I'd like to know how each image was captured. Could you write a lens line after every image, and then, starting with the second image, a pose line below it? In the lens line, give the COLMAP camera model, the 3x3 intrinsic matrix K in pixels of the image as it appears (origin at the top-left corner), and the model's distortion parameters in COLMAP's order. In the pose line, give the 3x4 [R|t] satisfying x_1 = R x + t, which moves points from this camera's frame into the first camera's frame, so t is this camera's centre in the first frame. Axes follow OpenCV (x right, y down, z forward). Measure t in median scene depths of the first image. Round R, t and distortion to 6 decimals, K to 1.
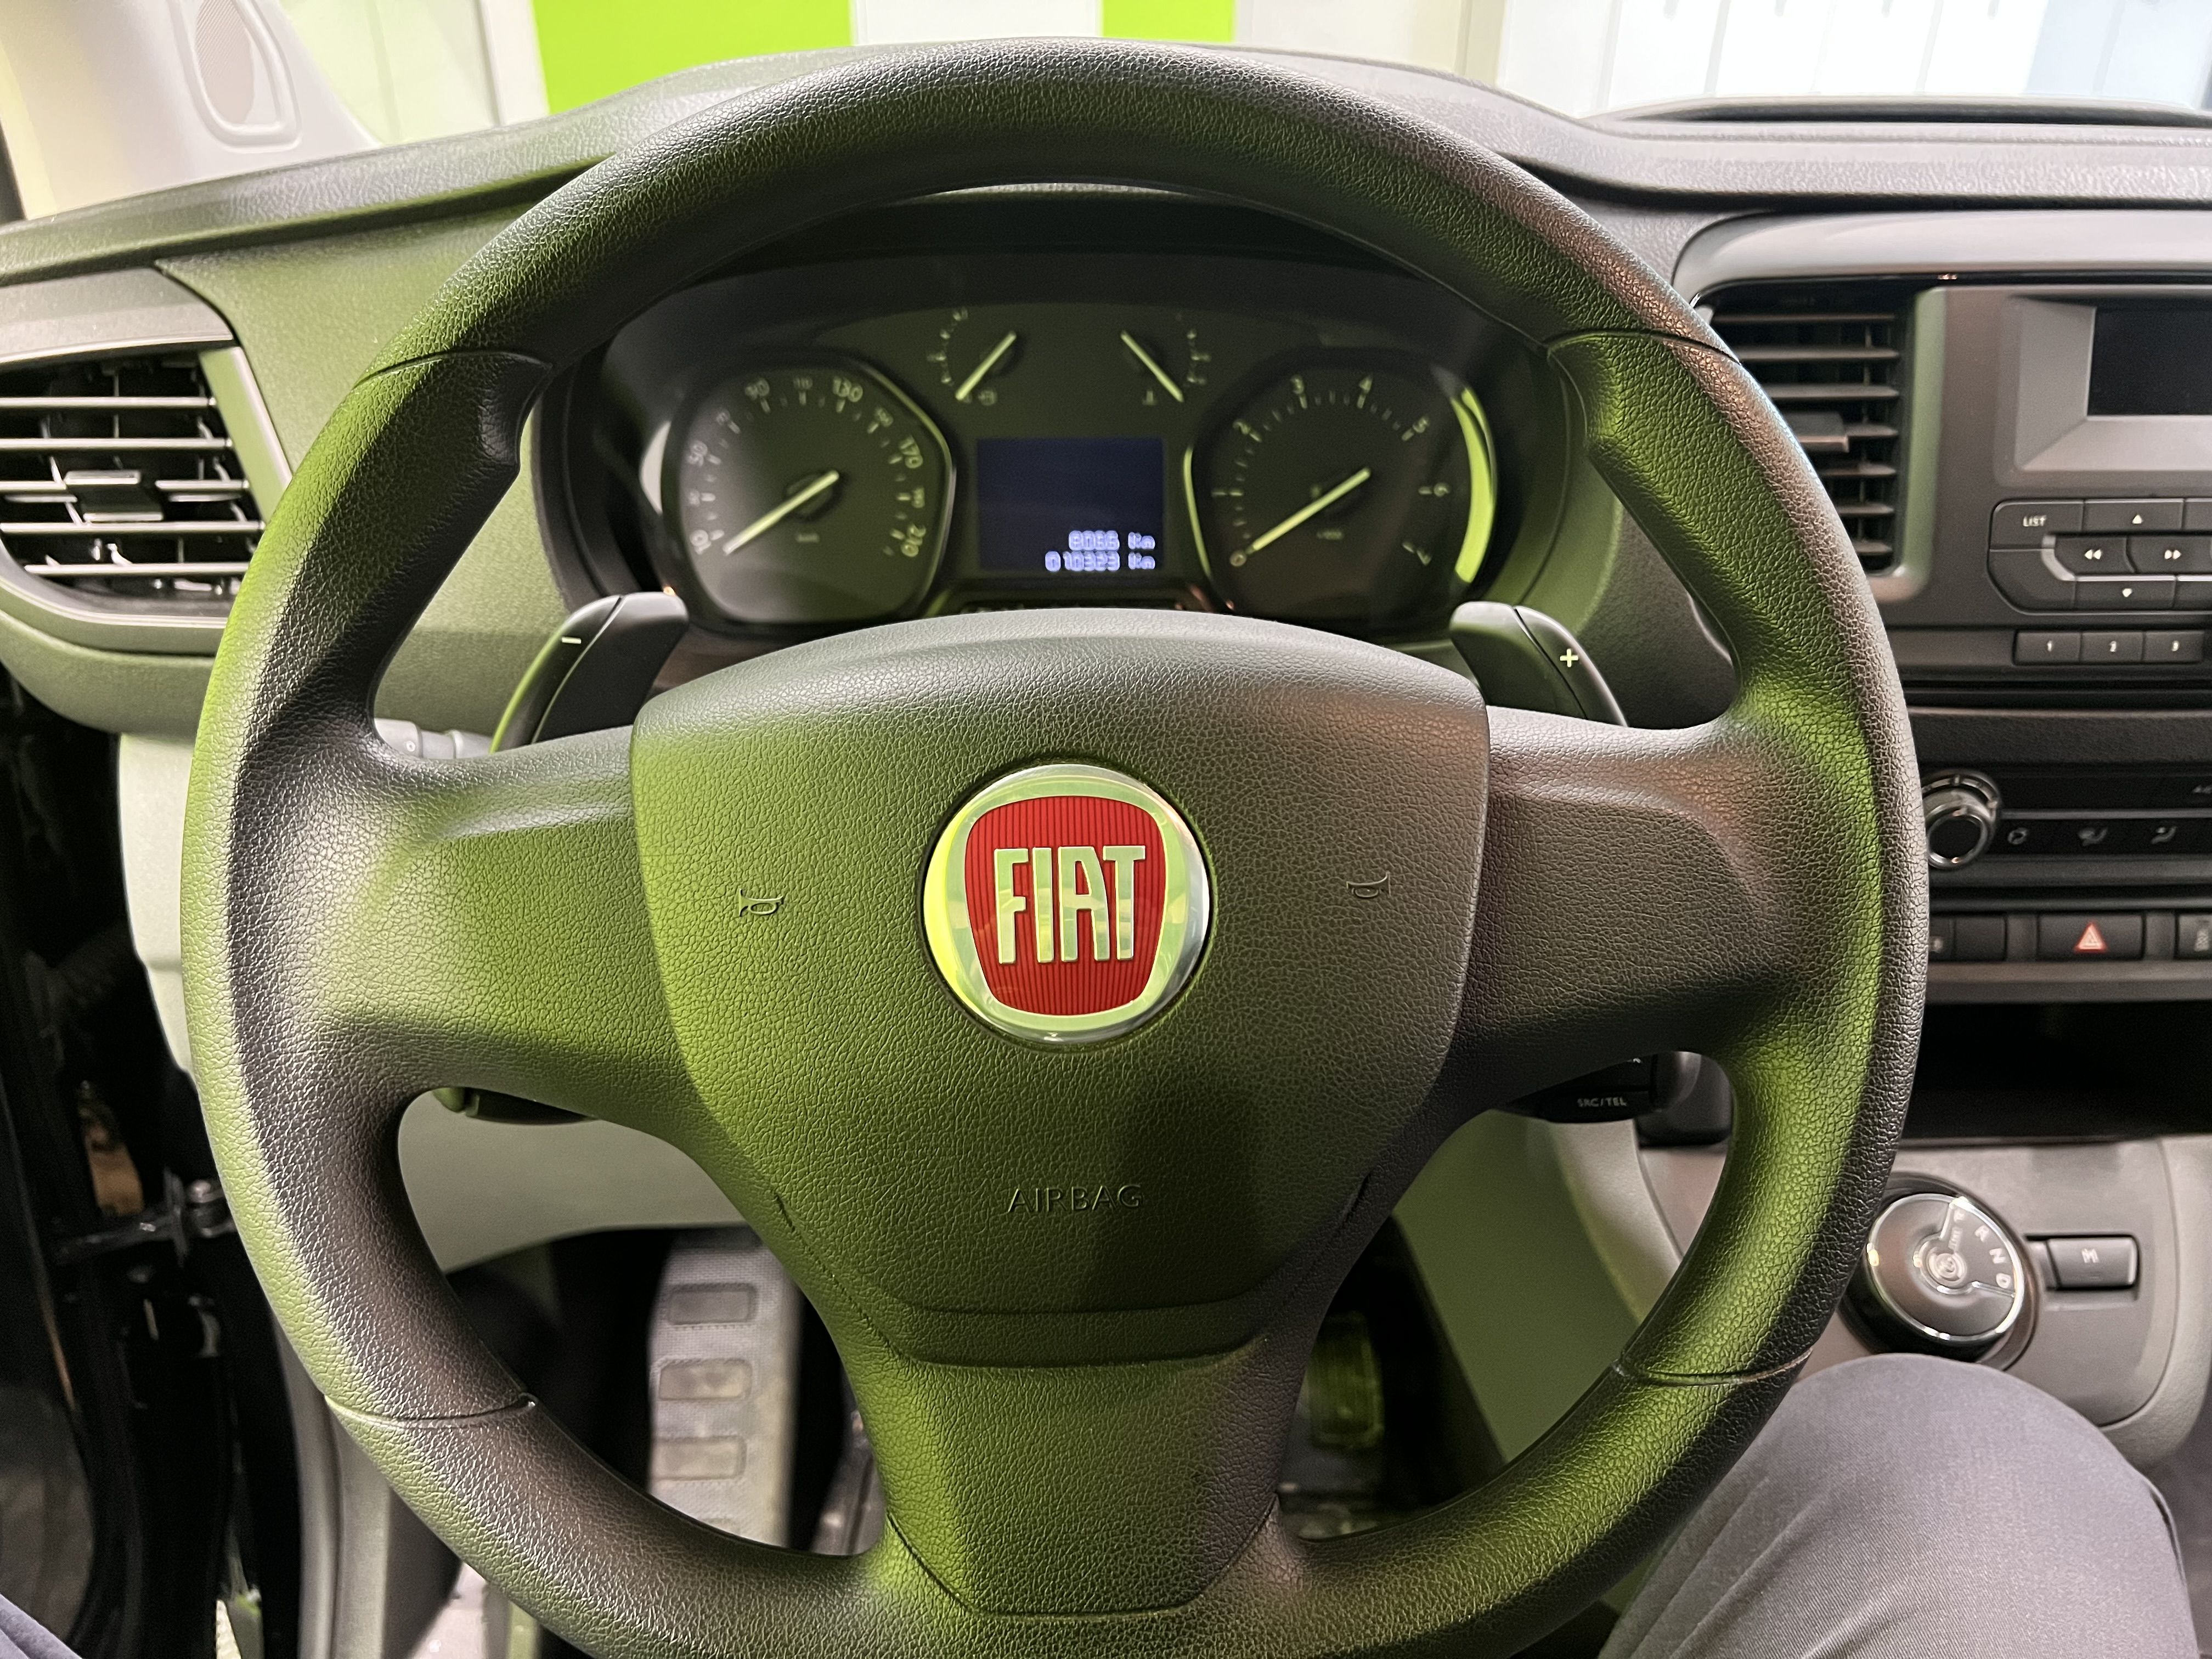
lens RADIAL K [[1714.5, 0, 1106.0], [0, 1714.5, 829.5], [0, 0, 1]] dist [0.004982, 0.004733]
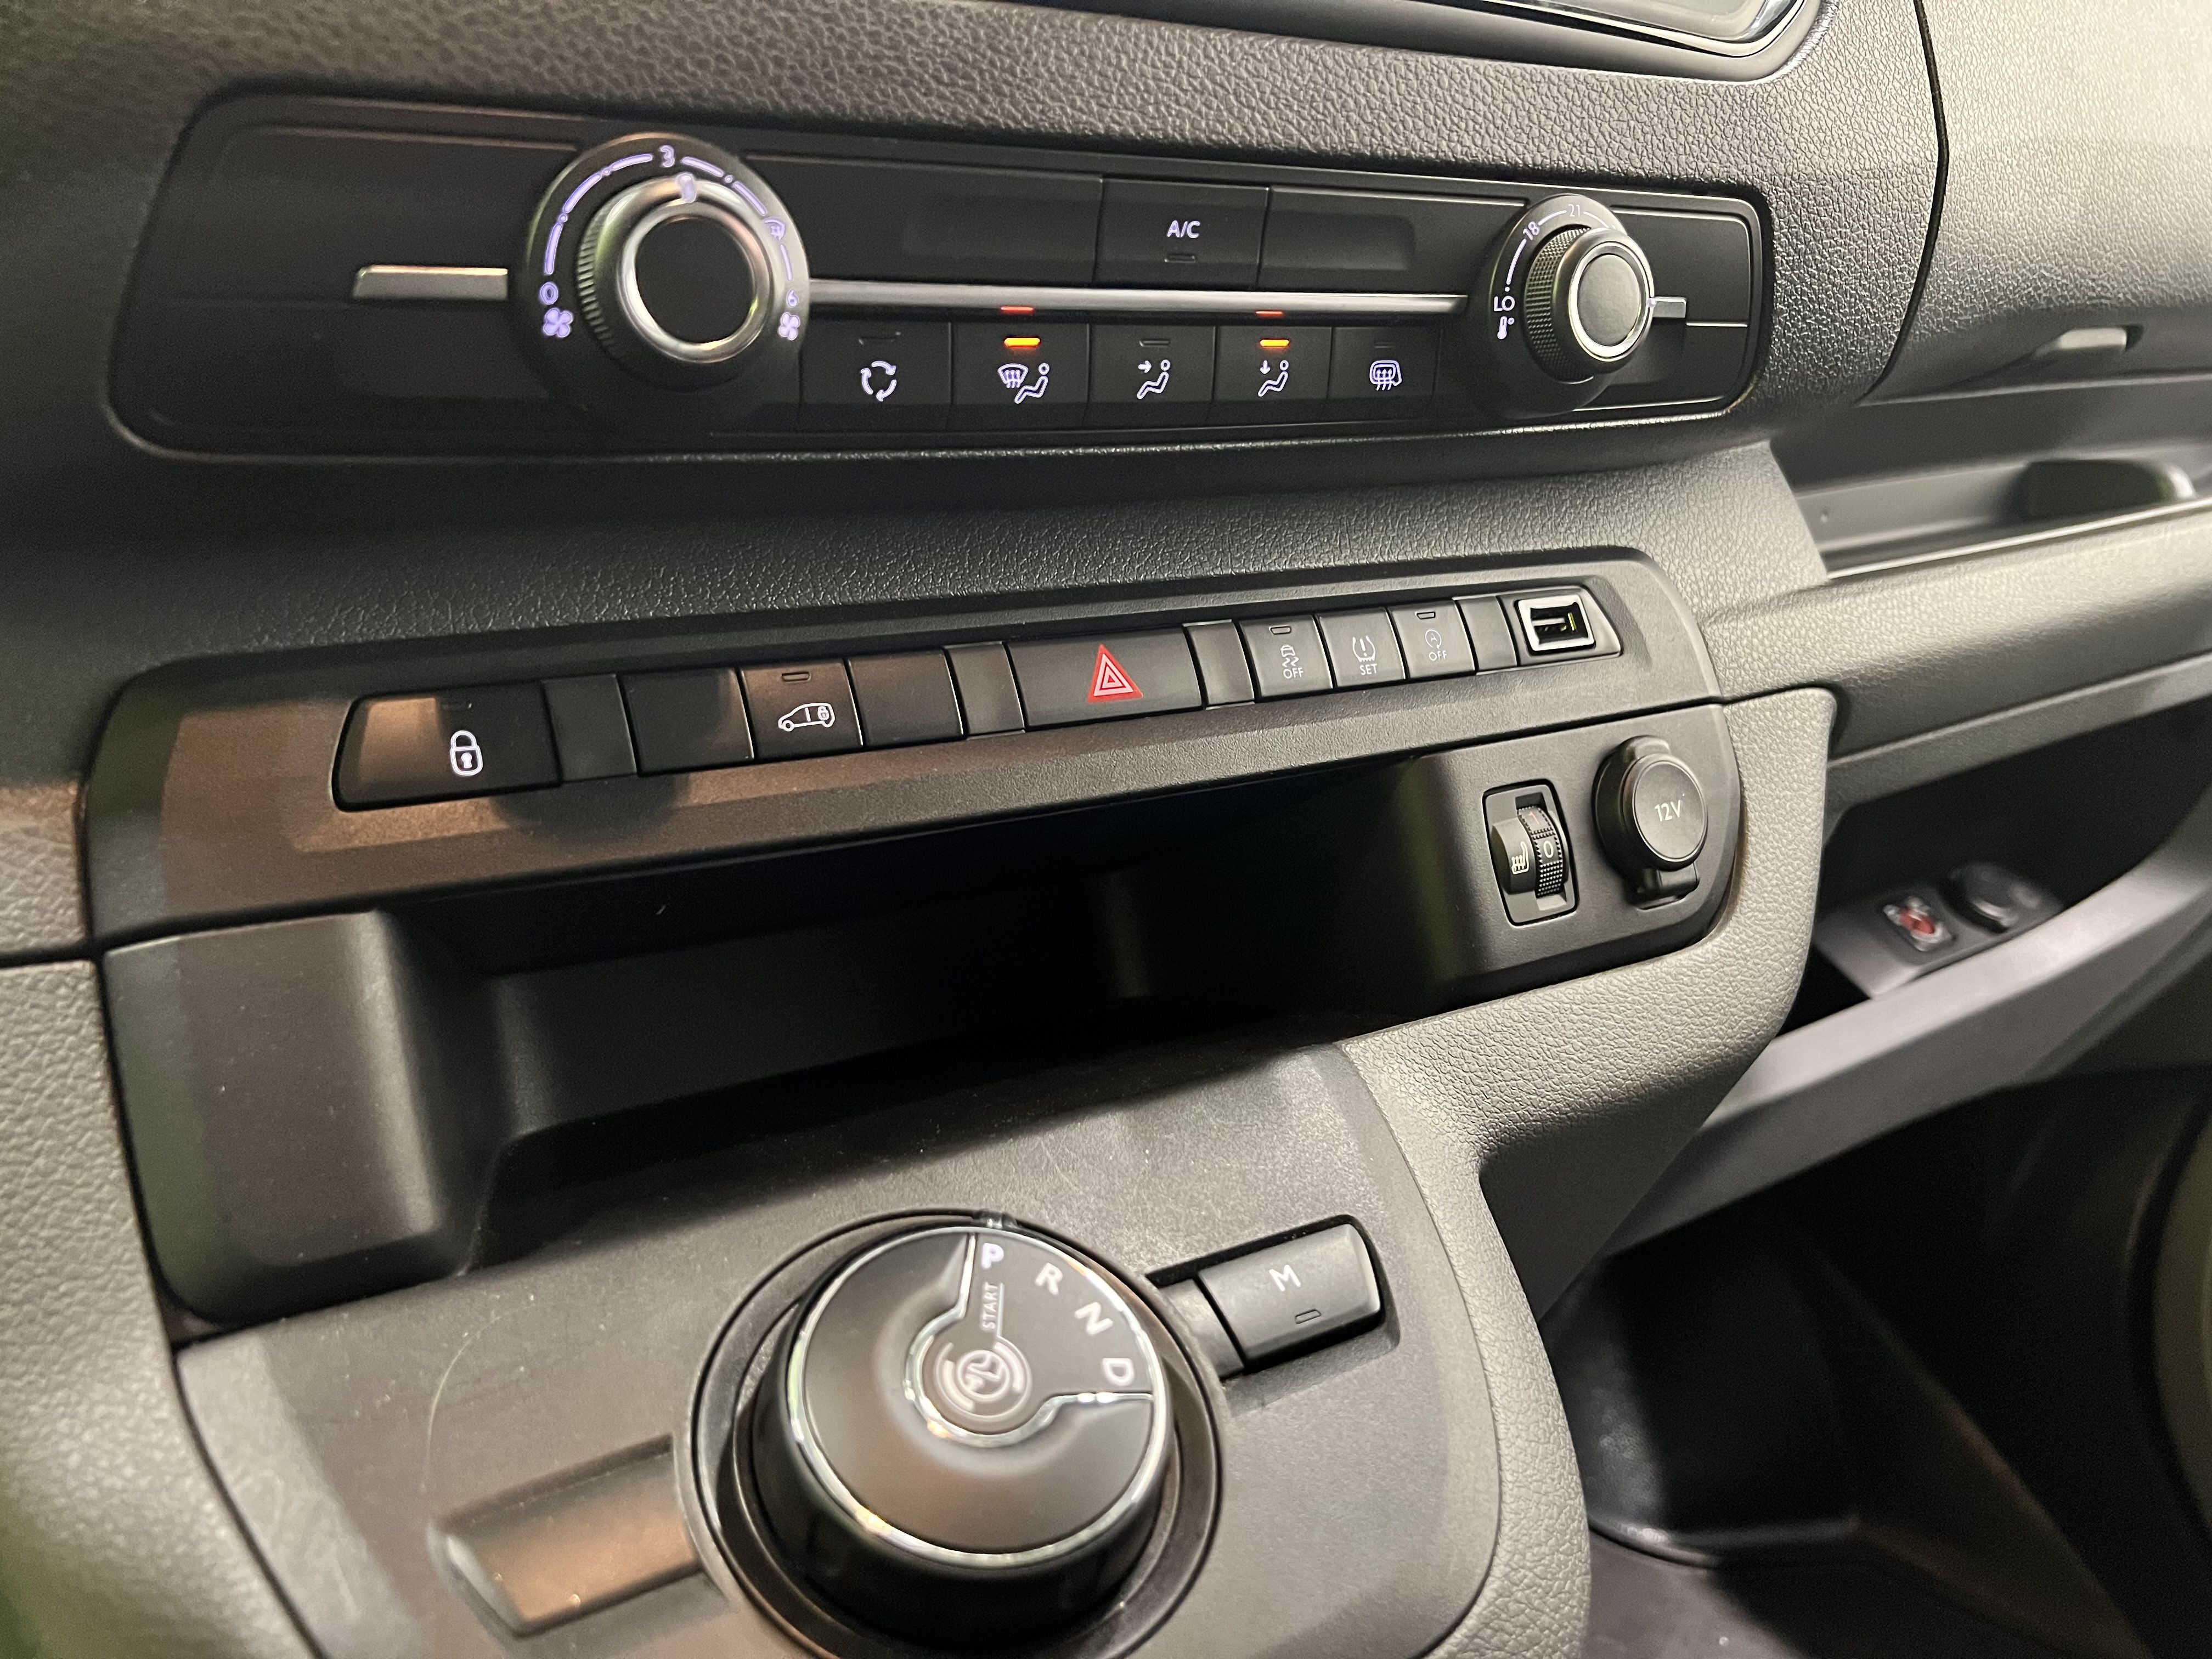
lens RADIAL K [[1714.5, 0, 1106.0], [0, 1714.5, 829.5], [0, 0, 1]] dist [0.004982, 0.004733]
pose [[0.876234, -0.139321, 0.461306, 0.346496], [0.270247, 0.934658, -0.231043, 0.231872], [-0.398974, 0.327115, 0.856630, 0.606164]]
